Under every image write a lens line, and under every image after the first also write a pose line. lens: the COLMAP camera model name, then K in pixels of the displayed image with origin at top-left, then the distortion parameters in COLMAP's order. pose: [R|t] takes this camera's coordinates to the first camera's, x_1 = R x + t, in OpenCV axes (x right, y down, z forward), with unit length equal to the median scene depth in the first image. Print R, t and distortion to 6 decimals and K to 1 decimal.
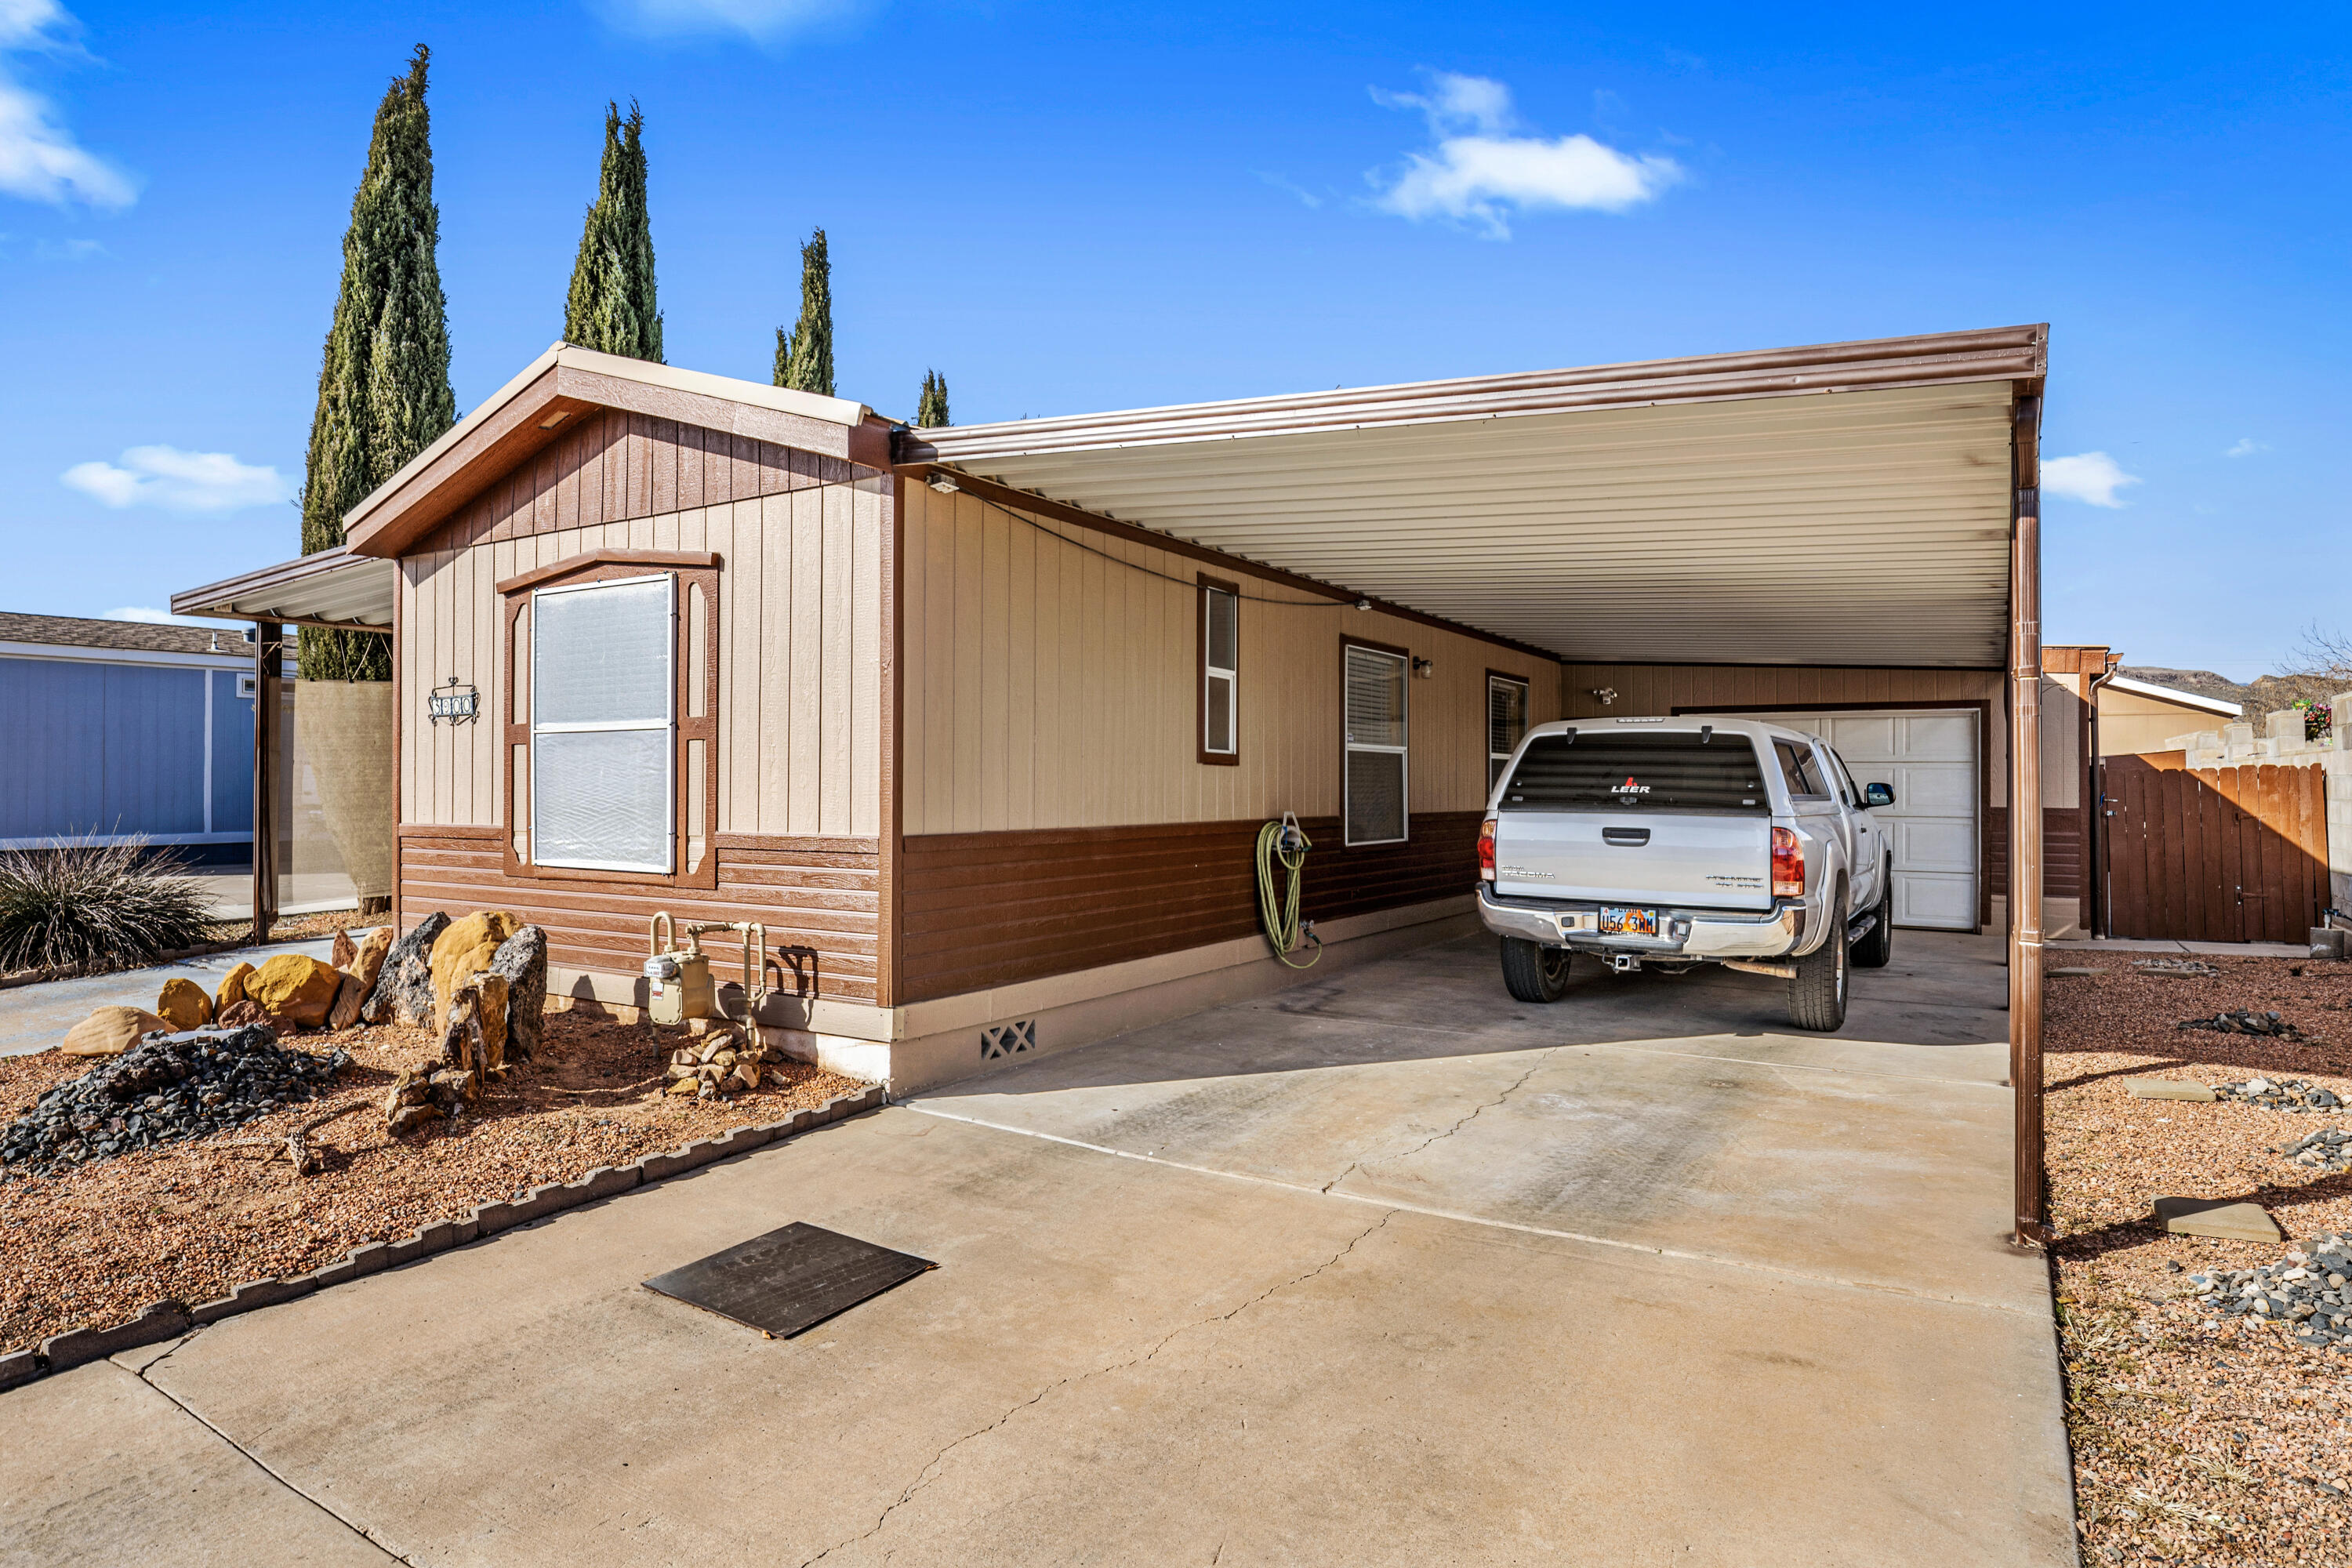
lens RADIAL K [[1361.7, 0, 1178.5], [0, 1361.7, 766.5], [0, 0, 1]] dist [-0.002733, -0.000870]
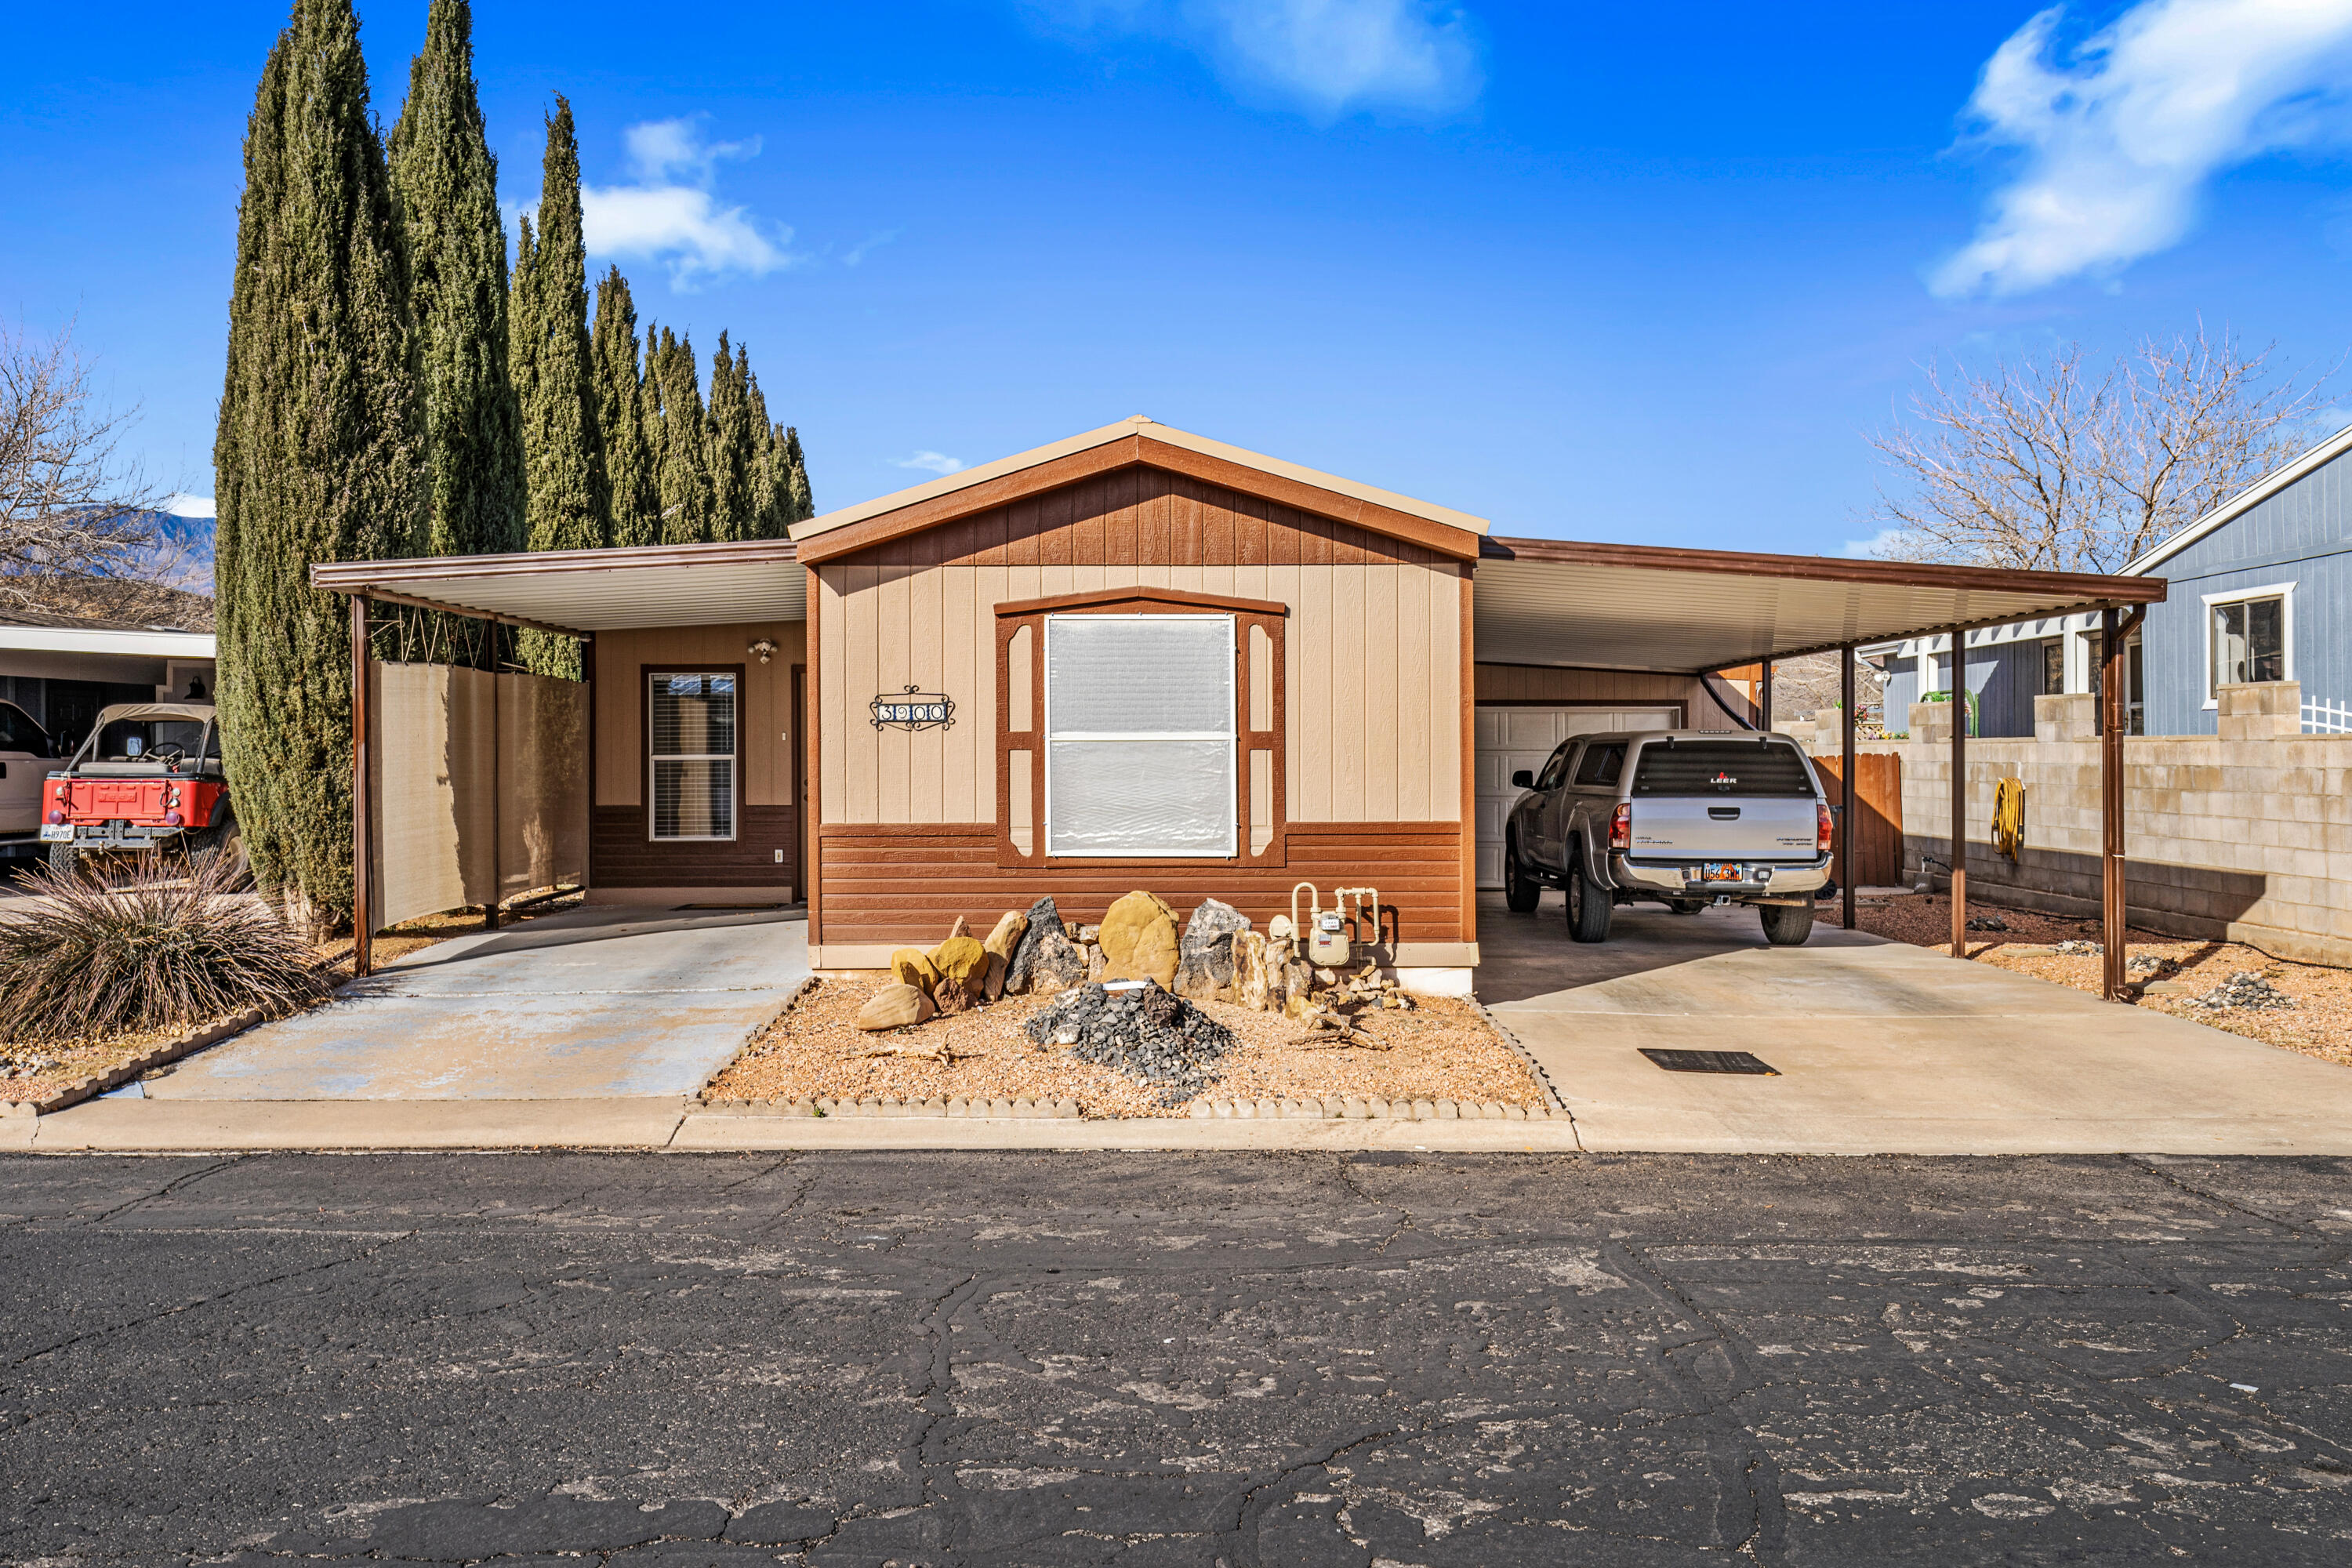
lens RADIAL K [[1988.0, 0, 1174.2], [0, 1988.0, 737.0], [0, 0, 1]] dist [0.033145, 0.000883]
pose [[0.844386, 0.002526, 0.535729, -1.284356], [-0.006312, 0.999966, 0.005234, -0.036896], [-0.535698, -0.007801, 0.844373, -0.467167]]
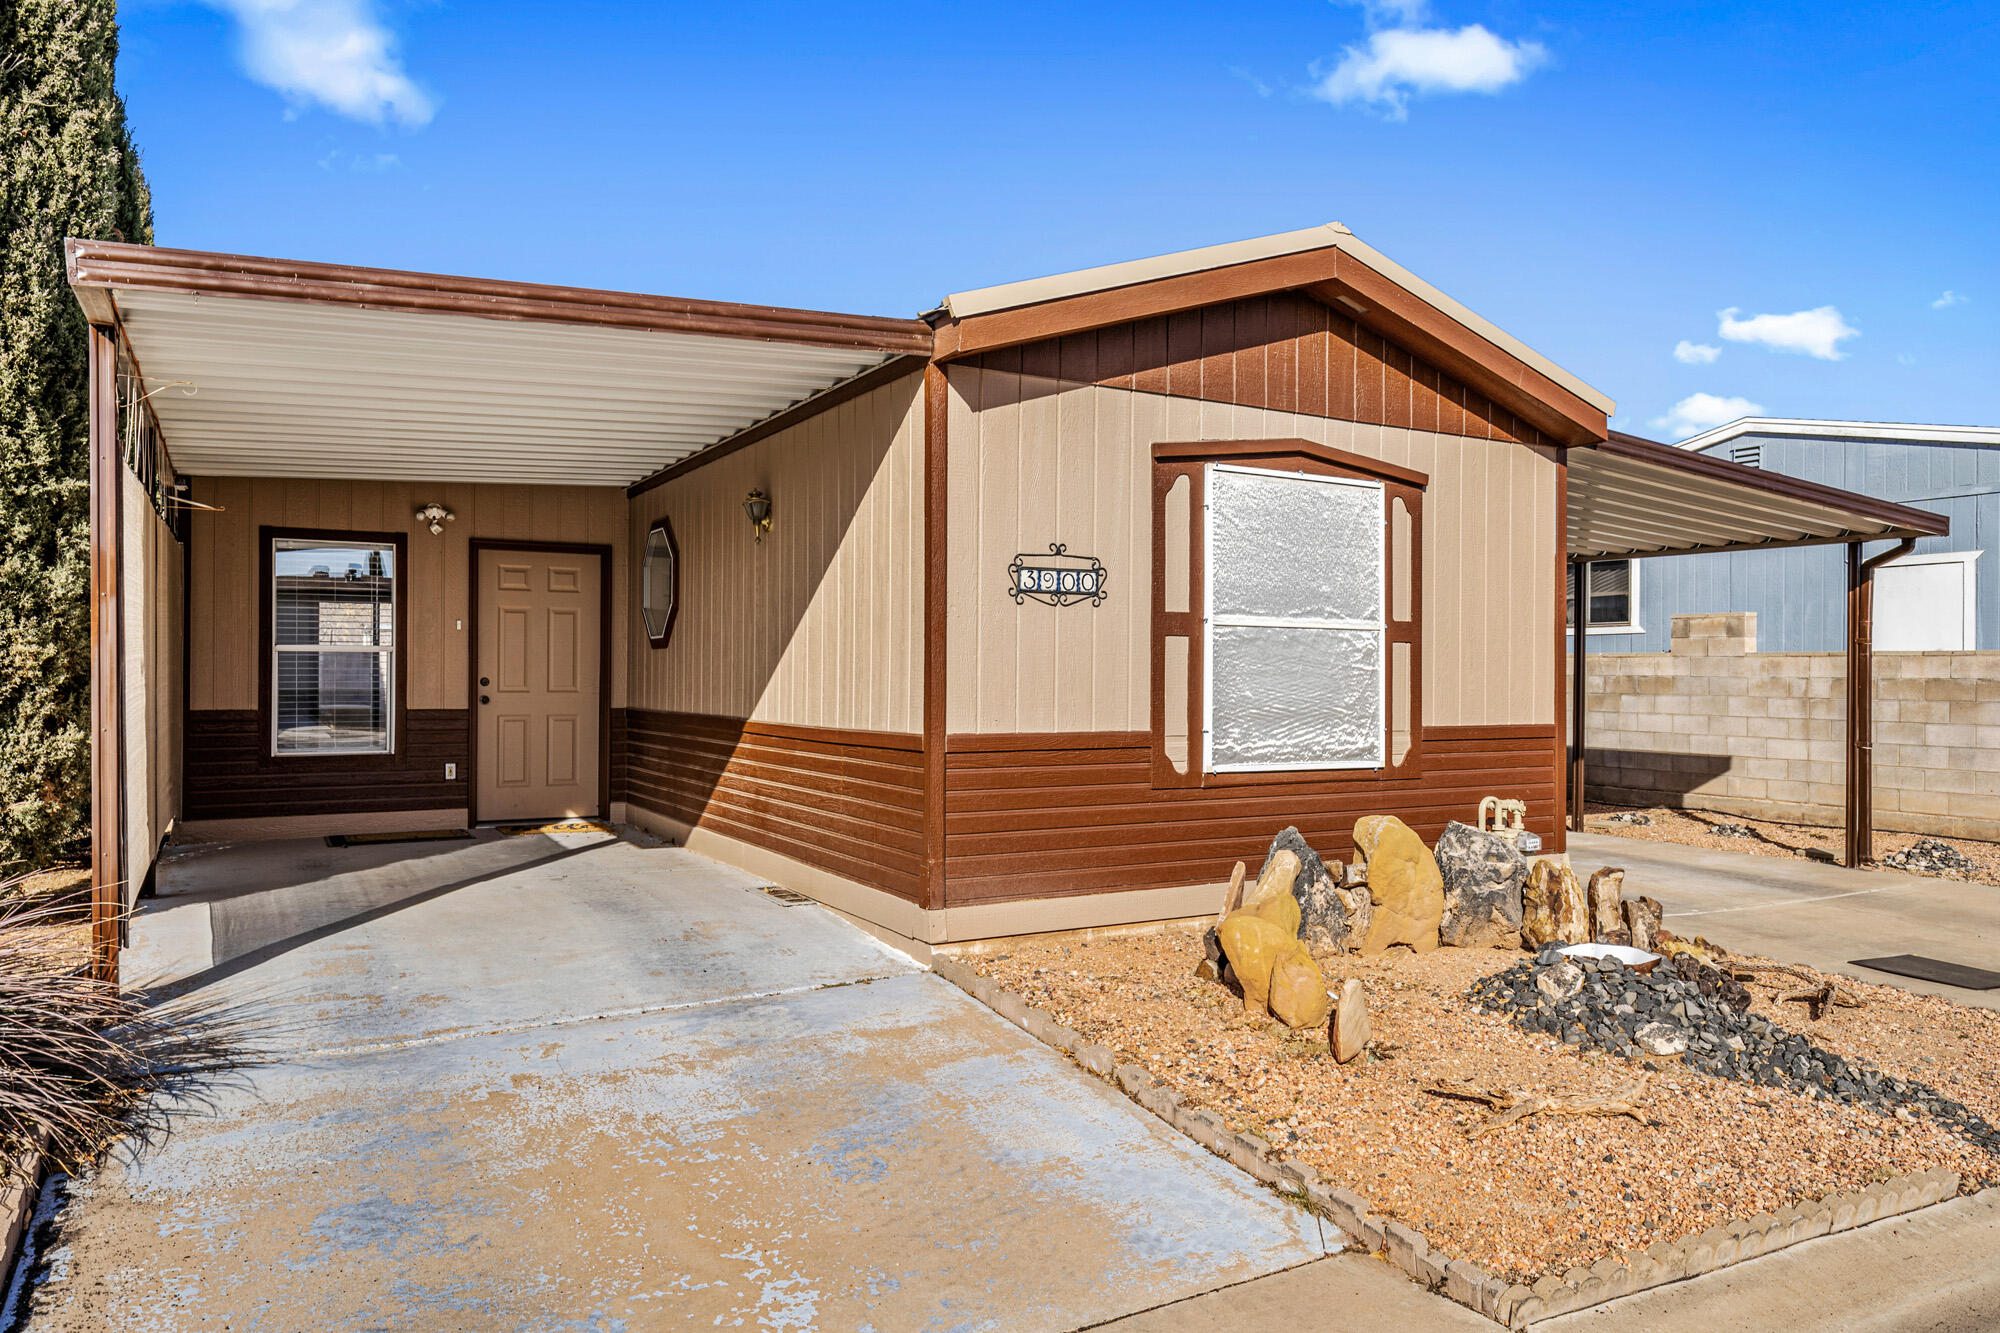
lens RADIAL K [[1347.2, 0, 1000.0], [0, 1347.2, 666.5], [0, 0, 1]] dist [0.004088, 0.008283]
pose [[0.463710, 0.010047, 0.885930, -1.324557], [-0.022679, 0.999743, 0.000533, 0.005799], [-0.885697, -0.020340, 0.463819, 0.715979]]
